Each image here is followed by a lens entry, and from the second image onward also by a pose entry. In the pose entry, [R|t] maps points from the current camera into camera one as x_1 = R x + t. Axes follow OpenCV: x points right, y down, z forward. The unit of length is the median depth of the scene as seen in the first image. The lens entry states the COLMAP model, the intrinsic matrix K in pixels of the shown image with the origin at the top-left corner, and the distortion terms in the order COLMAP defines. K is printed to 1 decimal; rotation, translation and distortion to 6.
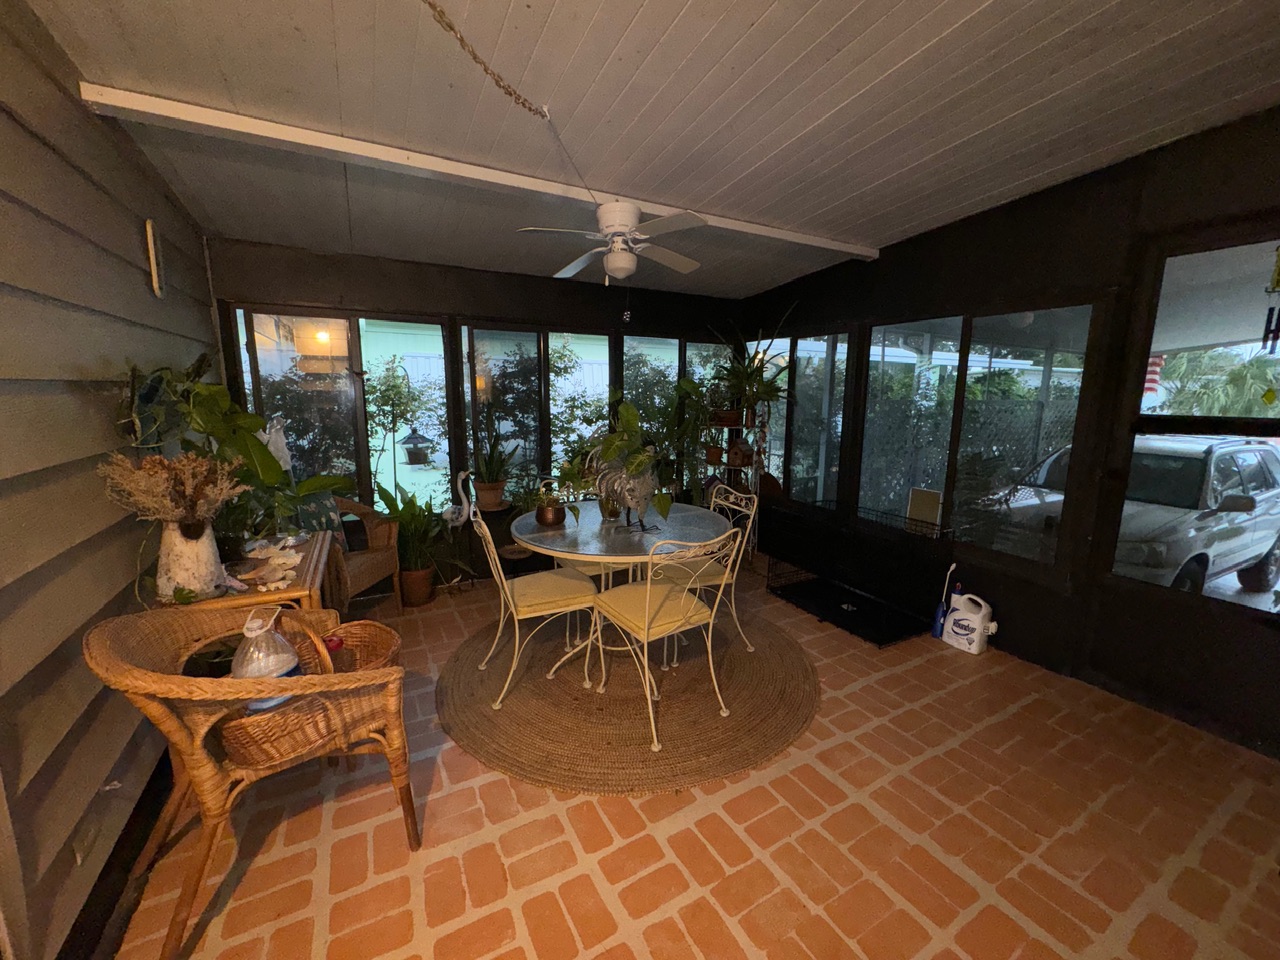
lens RADIAL K [[510.9, 0, 640.0], [0, 510.9, 480.0], [0, 0, 1]] dist [-0.002869, 0.000283]
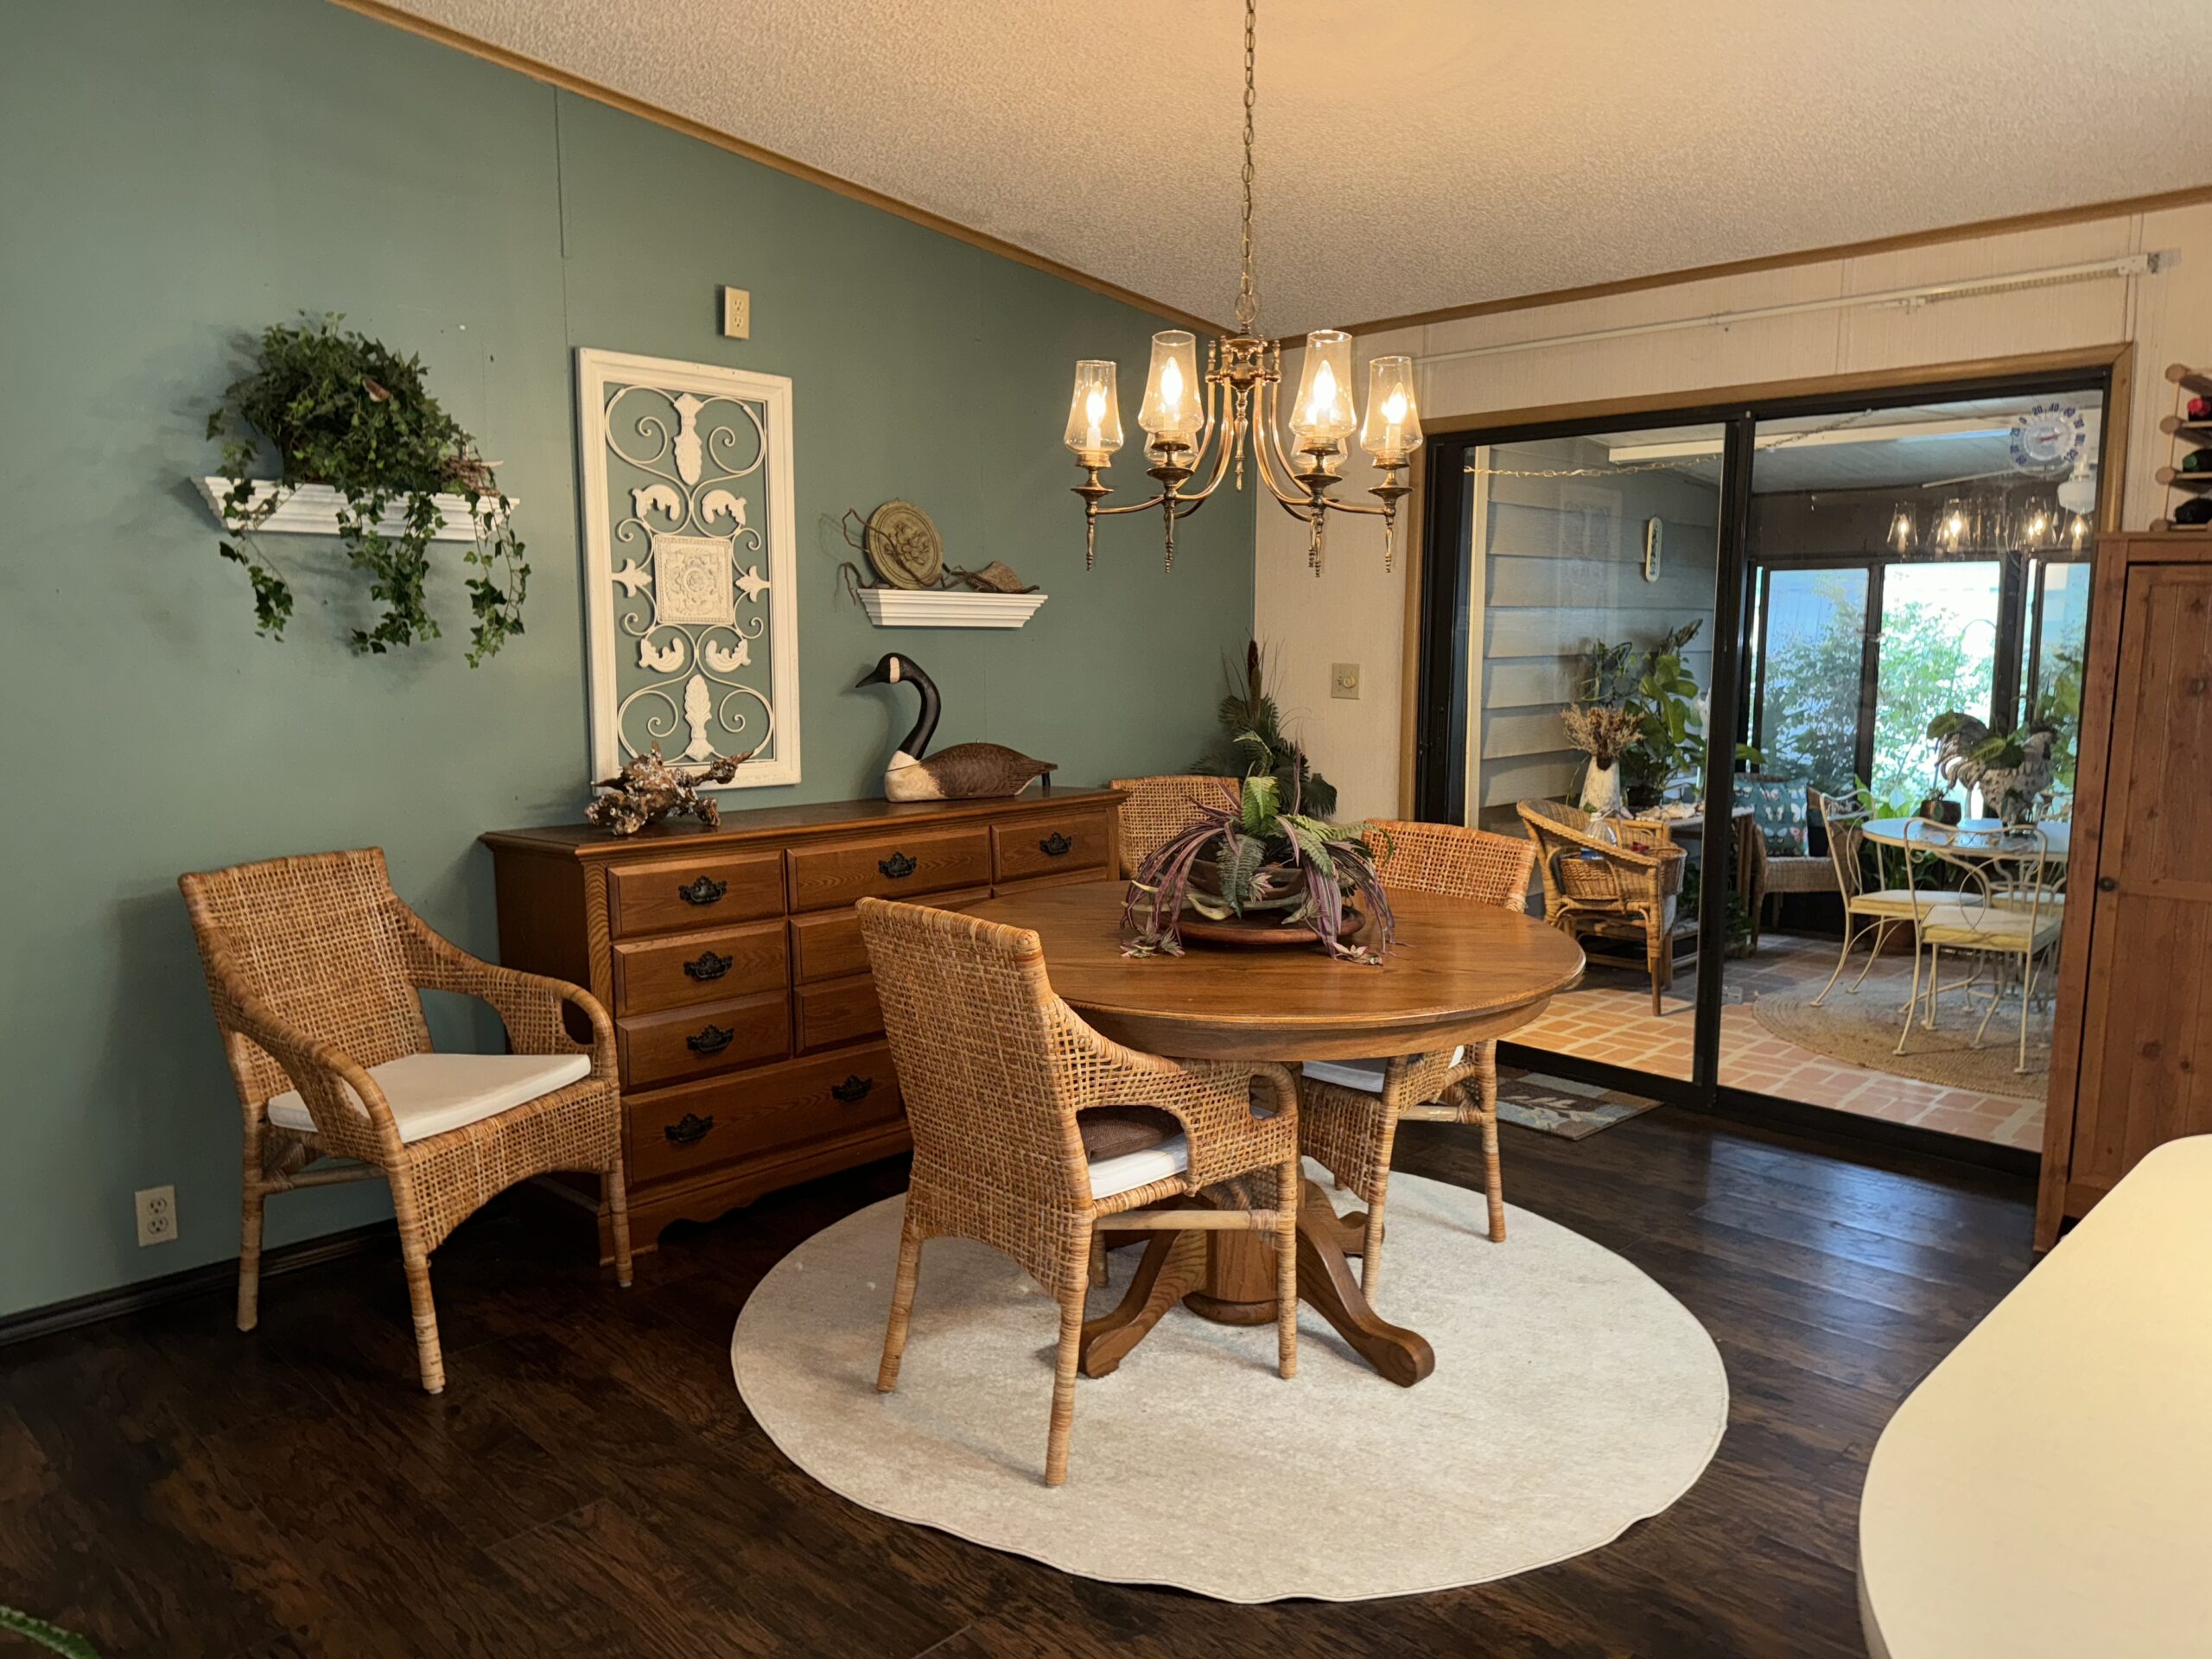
lens RADIAL K [[1566.2, 0, 1106.0], [0, 1566.2, 829.5], [0, 0, 1]] dist [0.074849, -0.088018]
pose [[0.287449, 0.101961, -0.952353, 2.038025], [-0.160278, 0.985418, 0.057125, 0.181060], [0.944290, 0.136221, 0.299599, -1.098143]]
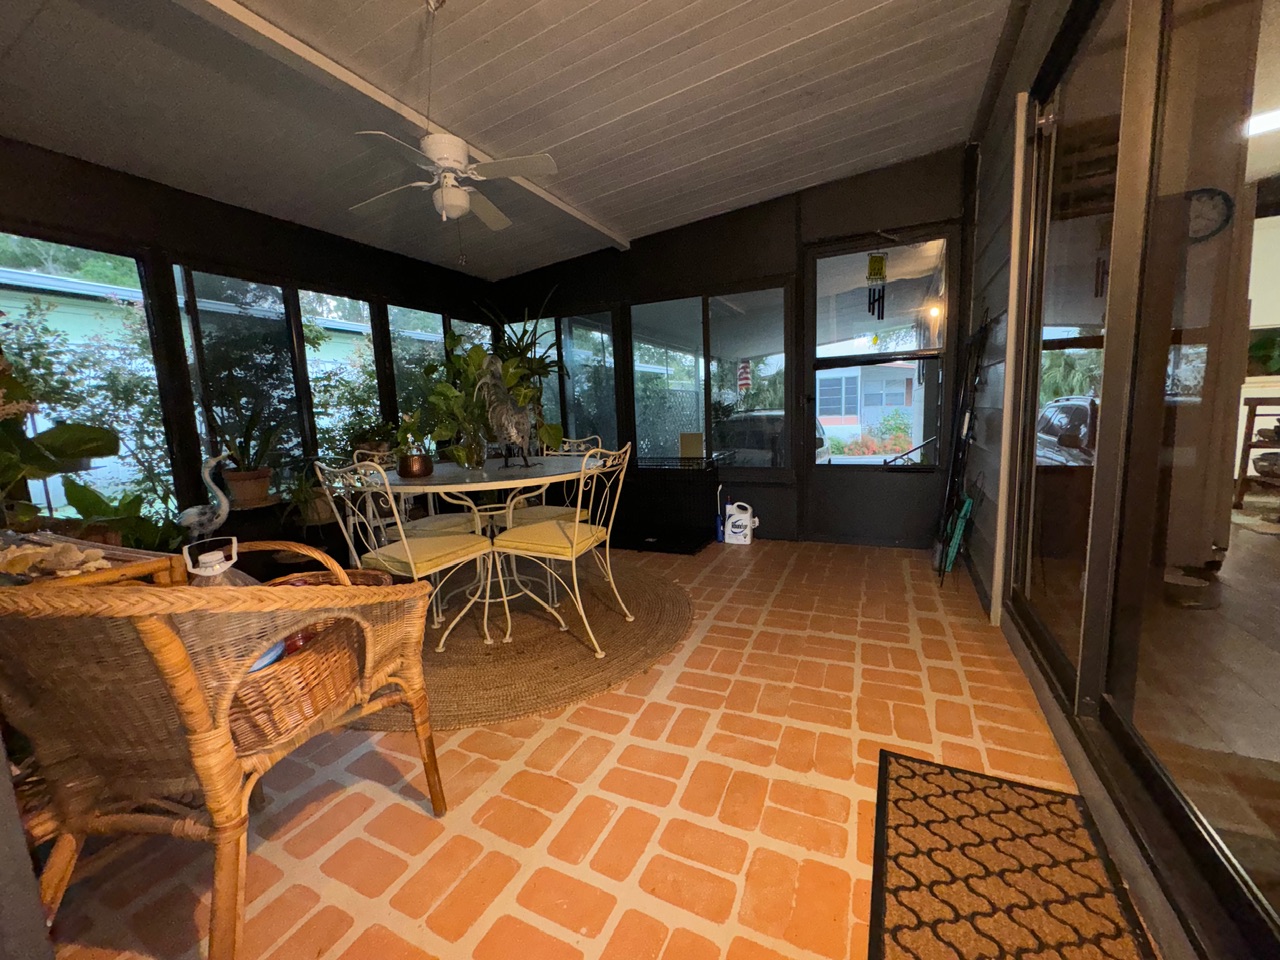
lens RADIAL K [[510.9, 0, 640.0], [0, 510.9, 480.0], [0, 0, 1]] dist [-0.002869, 0.000283]
pose [[0.806739, -0.120159, 0.578562, -0.419618], [0.146457, 0.989216, 0.001228, 0.163802], [-0.572471, 0.083744, 0.815637, 0.066493]]
